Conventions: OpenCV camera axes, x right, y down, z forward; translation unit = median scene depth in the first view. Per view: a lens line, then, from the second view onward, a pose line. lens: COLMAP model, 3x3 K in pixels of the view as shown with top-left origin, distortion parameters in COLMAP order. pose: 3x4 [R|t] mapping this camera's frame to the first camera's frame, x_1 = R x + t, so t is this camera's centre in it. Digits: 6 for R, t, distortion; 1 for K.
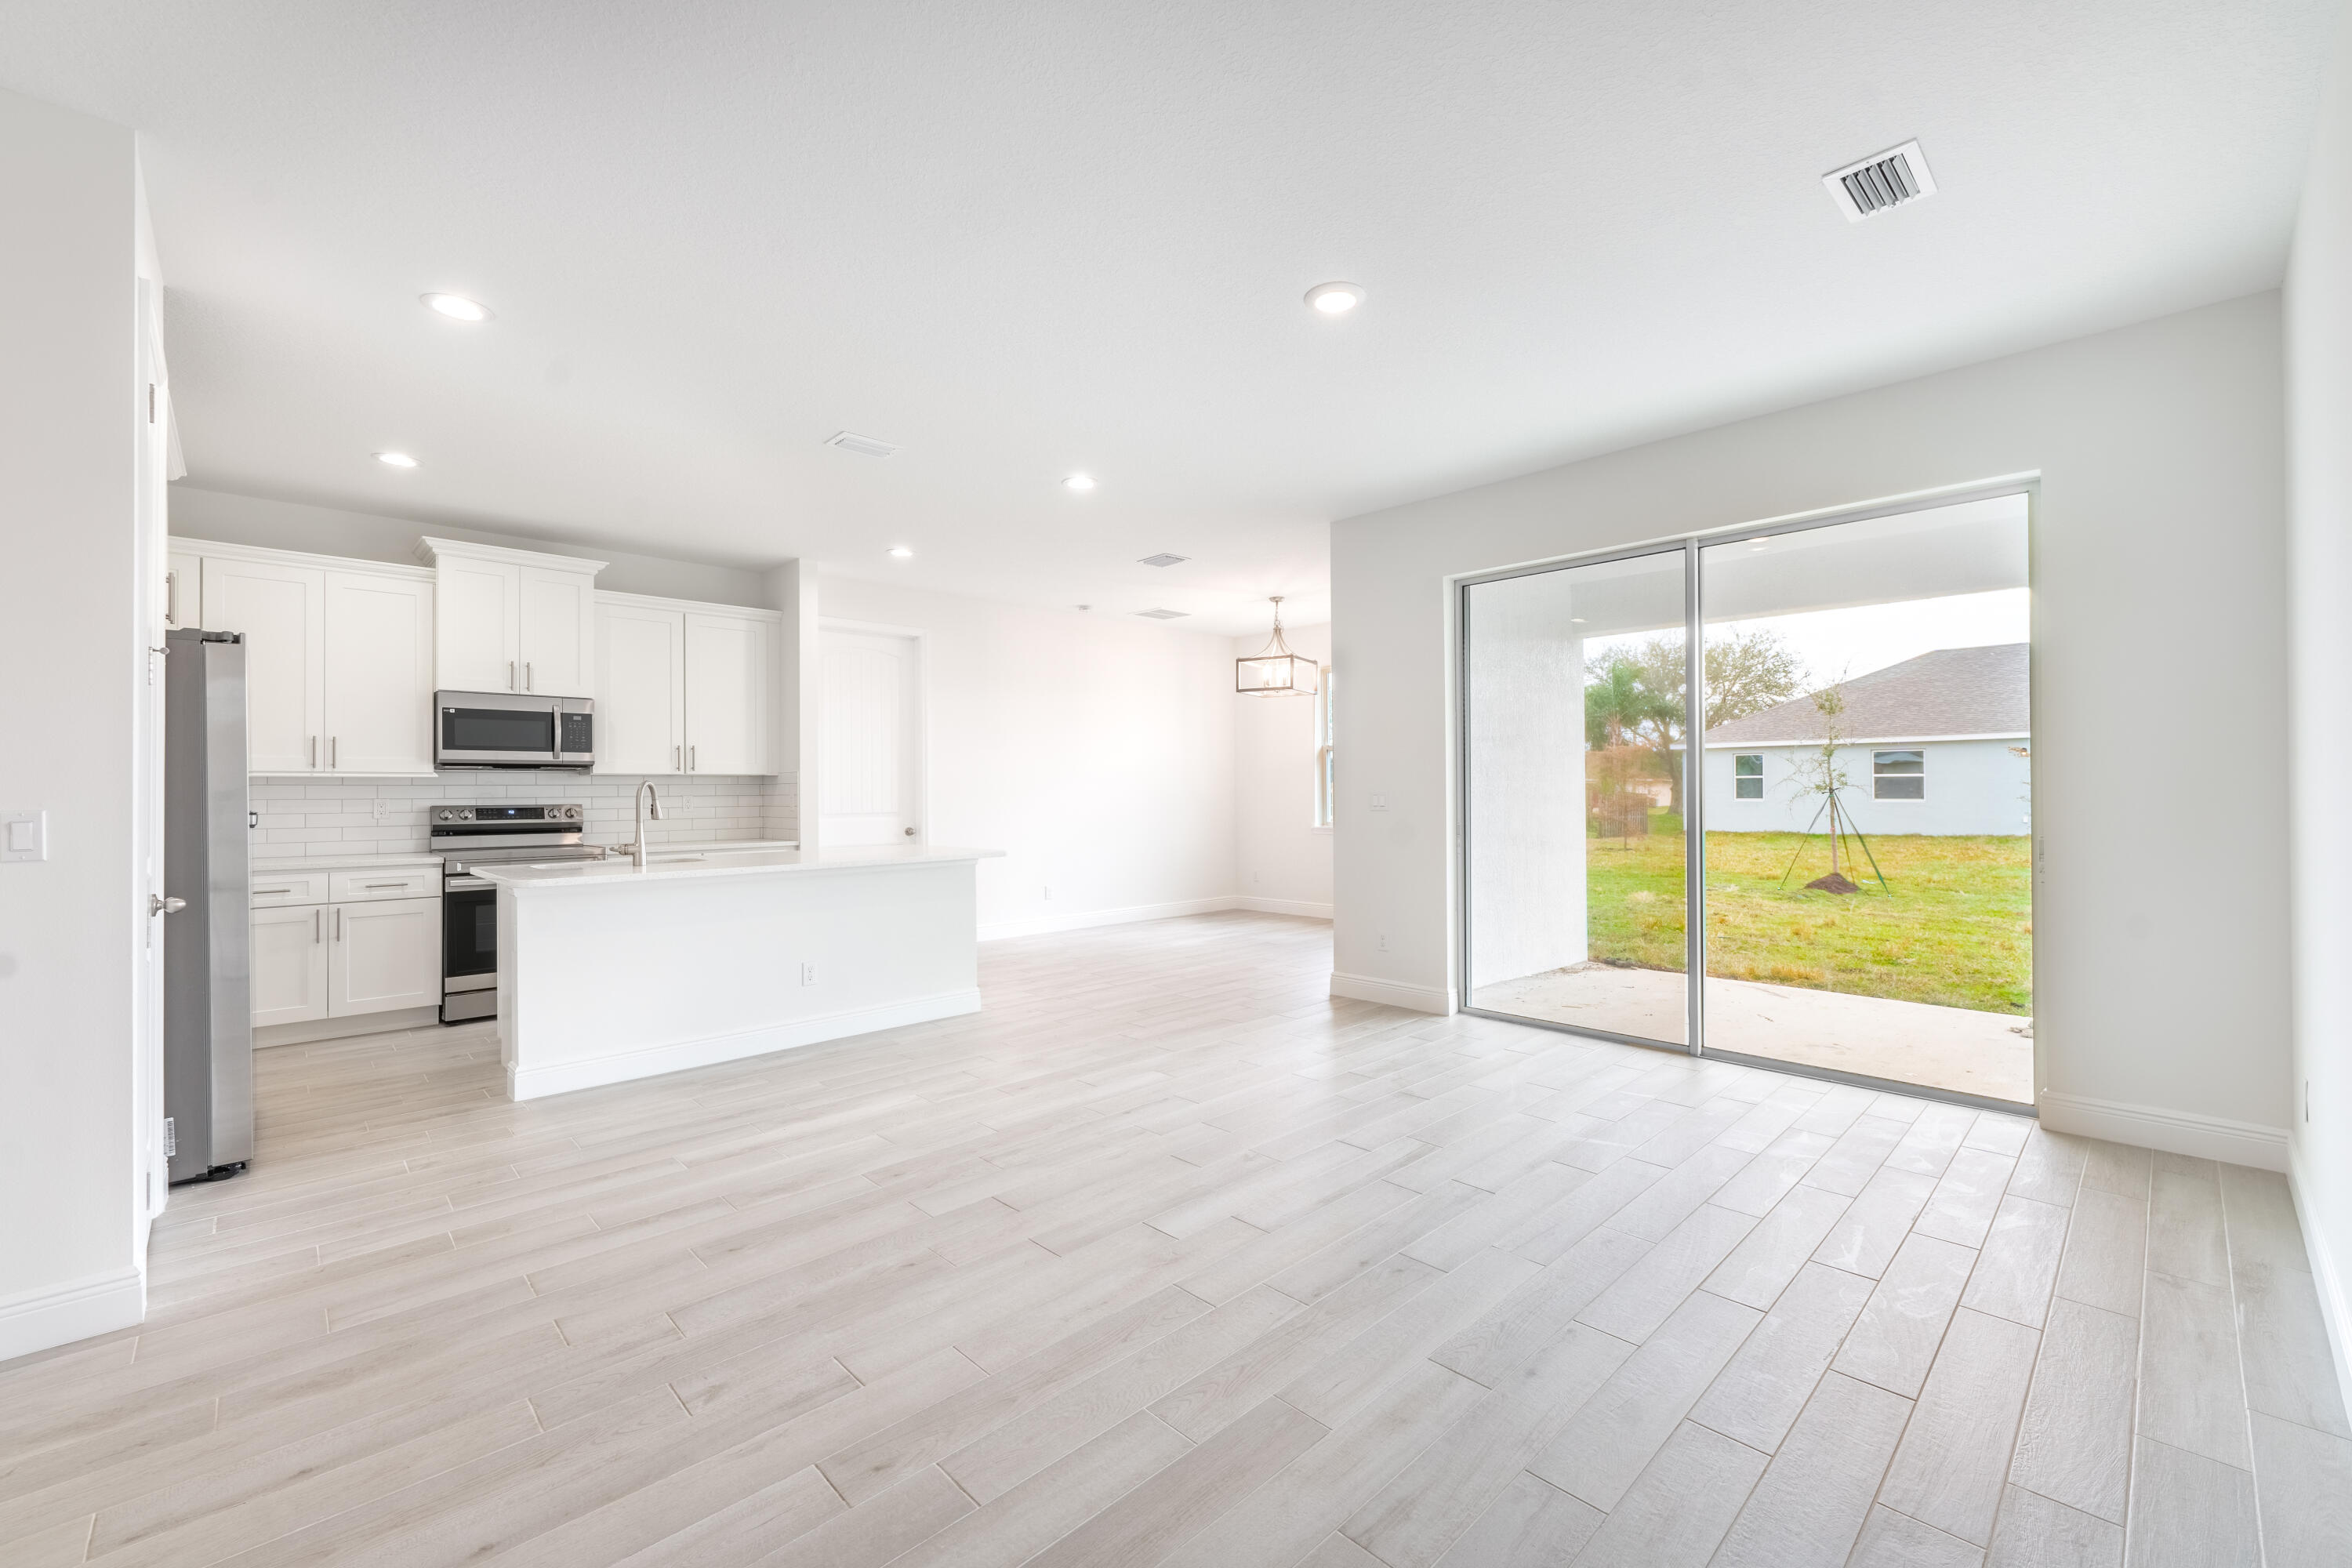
lens RADIAL K [[958.3, 0, 1159.0], [0, 958.3, 789.0], [0, 0, 1]] dist [-0.000241, -0.000059]
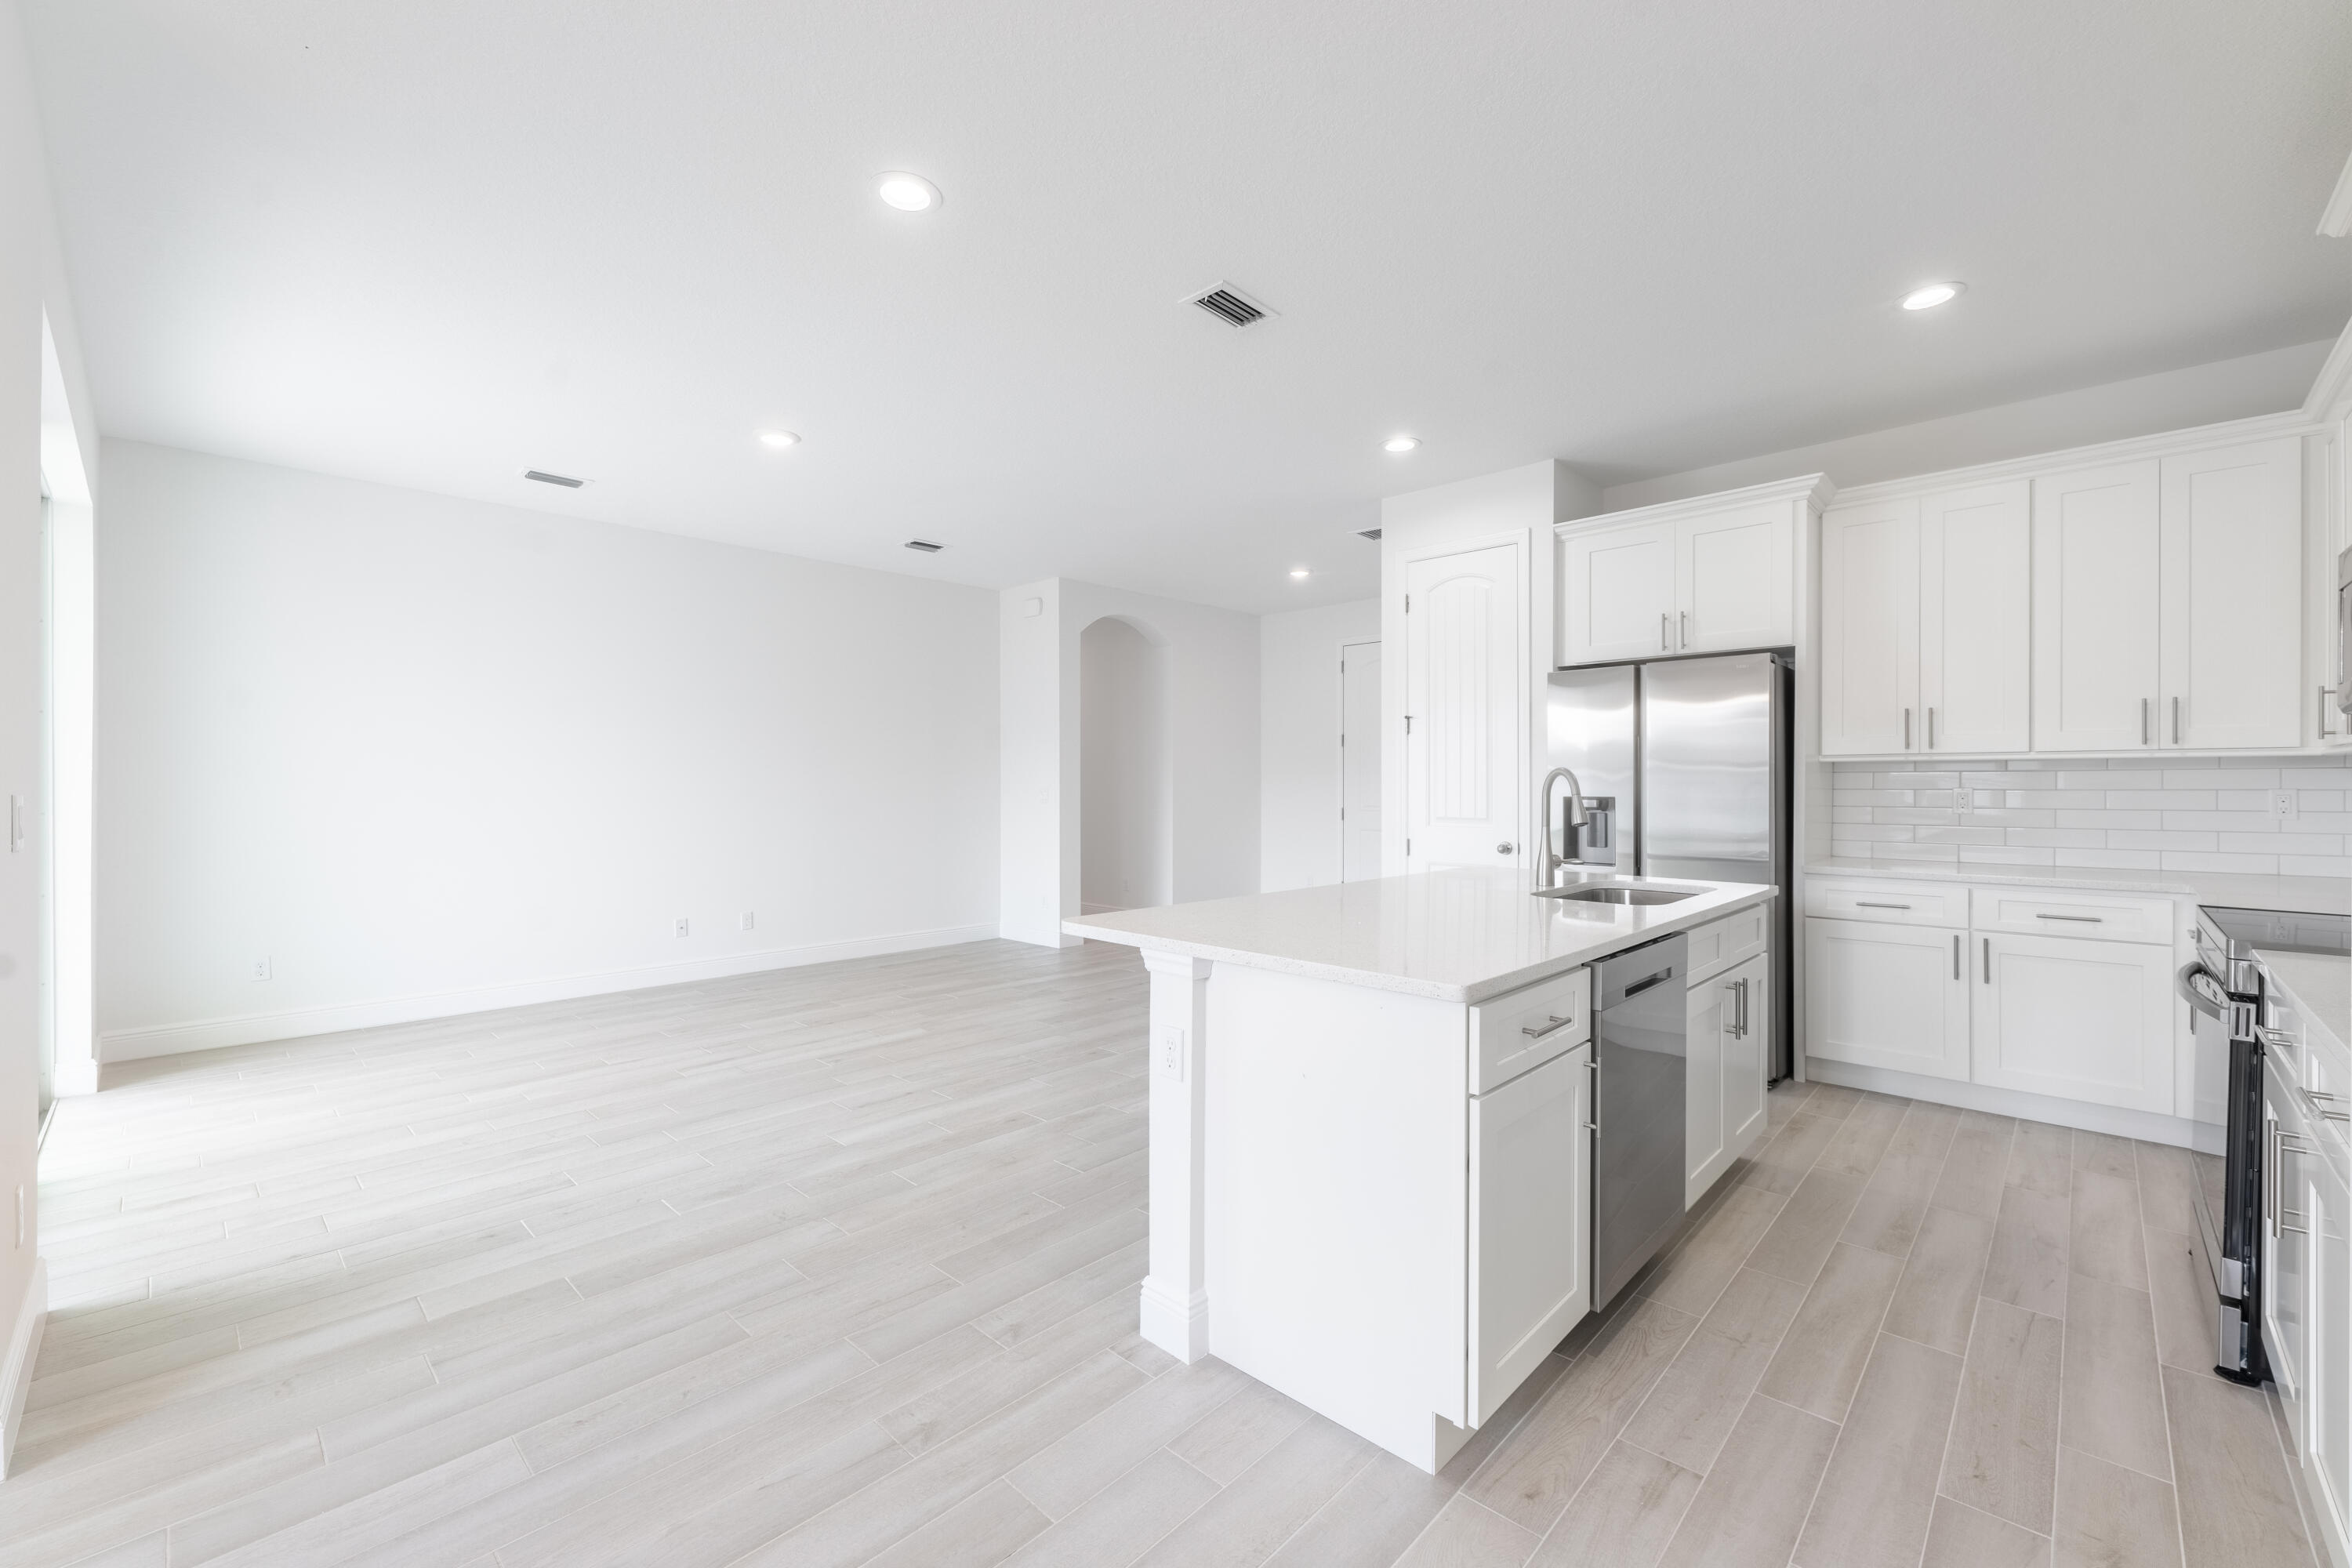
lens RADIAL K [[949.8, 0, 1176.0], [0, 949.8, 784.0], [0, 0, 1]] dist [0.004493, -0.003452]
pose [[-0.997375, 0.004817, -0.072249, -0.189081], [0.005274, 0.999967, -0.006138, 0.006172], [0.072217, -0.006503, -0.997368, 1.554687]]
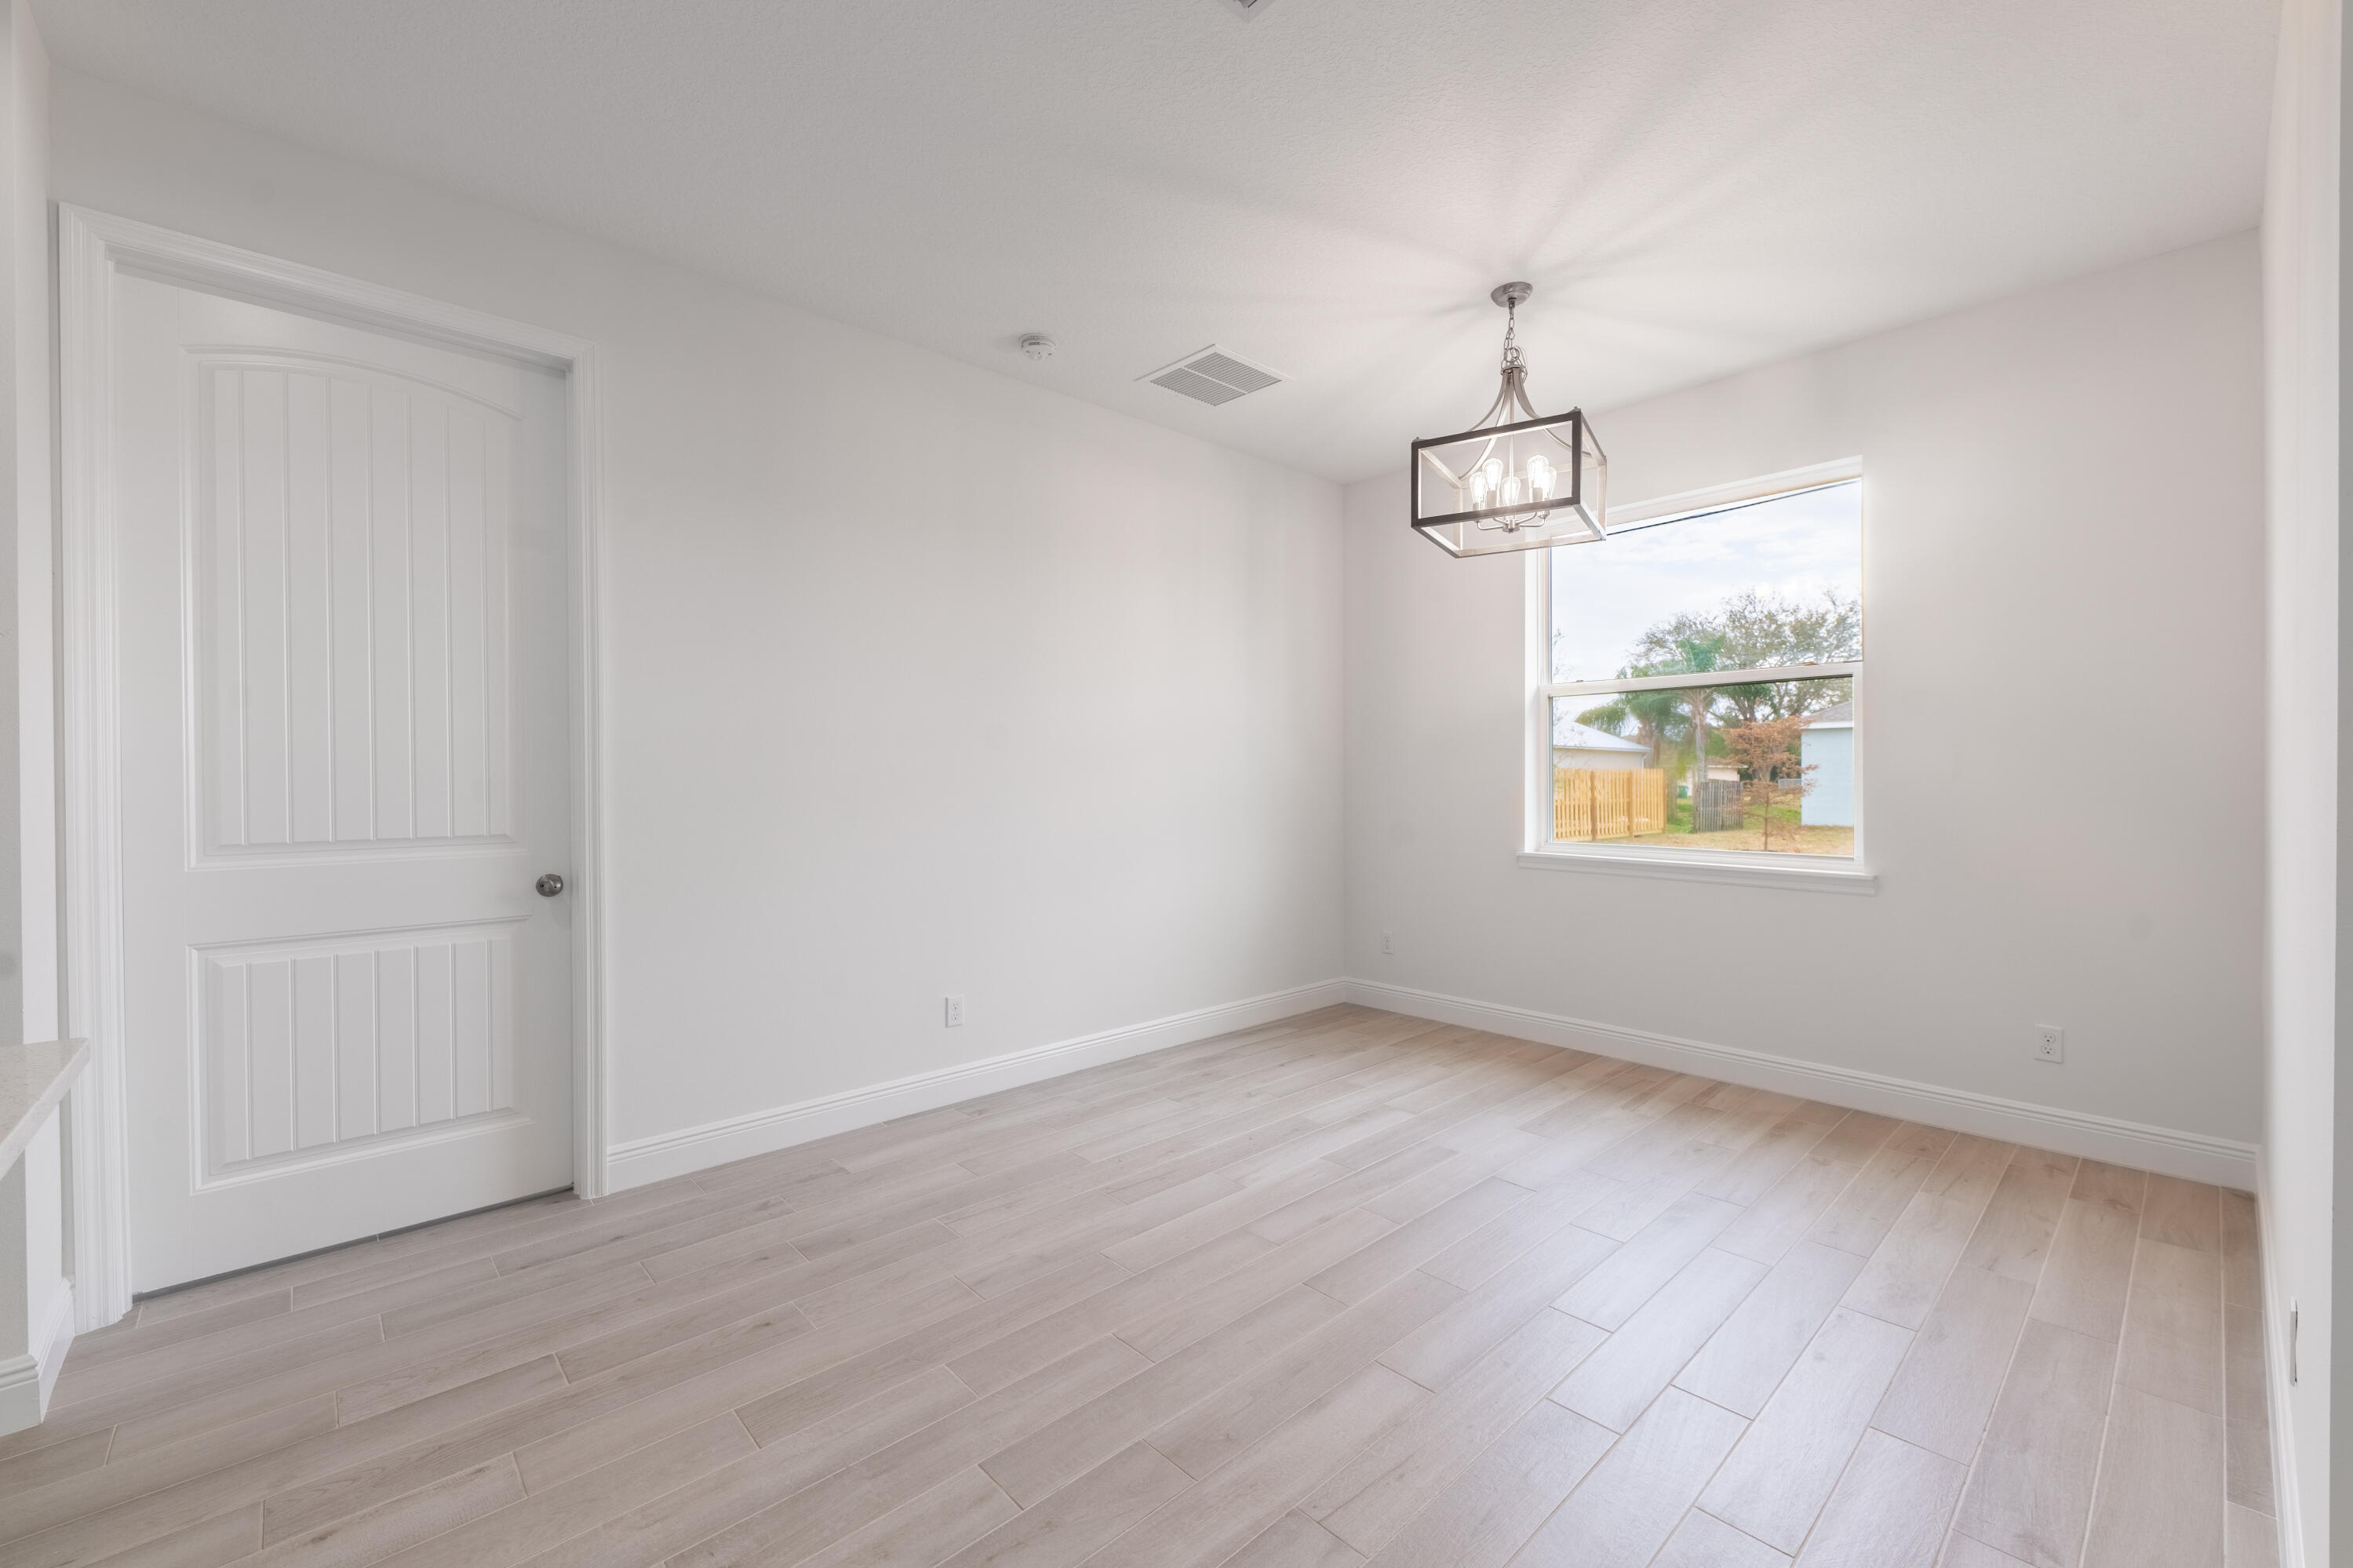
lens RADIAL K [[944.6, 0, 1180.6], [0, 944.6, 782.0], [0, 0, 1]] dist [0.002491, 0.000032]
pose [[0.999954, 0.004444, 0.008541, -0.025315], [-0.004514, 0.999955, 0.008289, 0.000450], [-0.008504, -0.008327, 0.999929, 0.986162]]
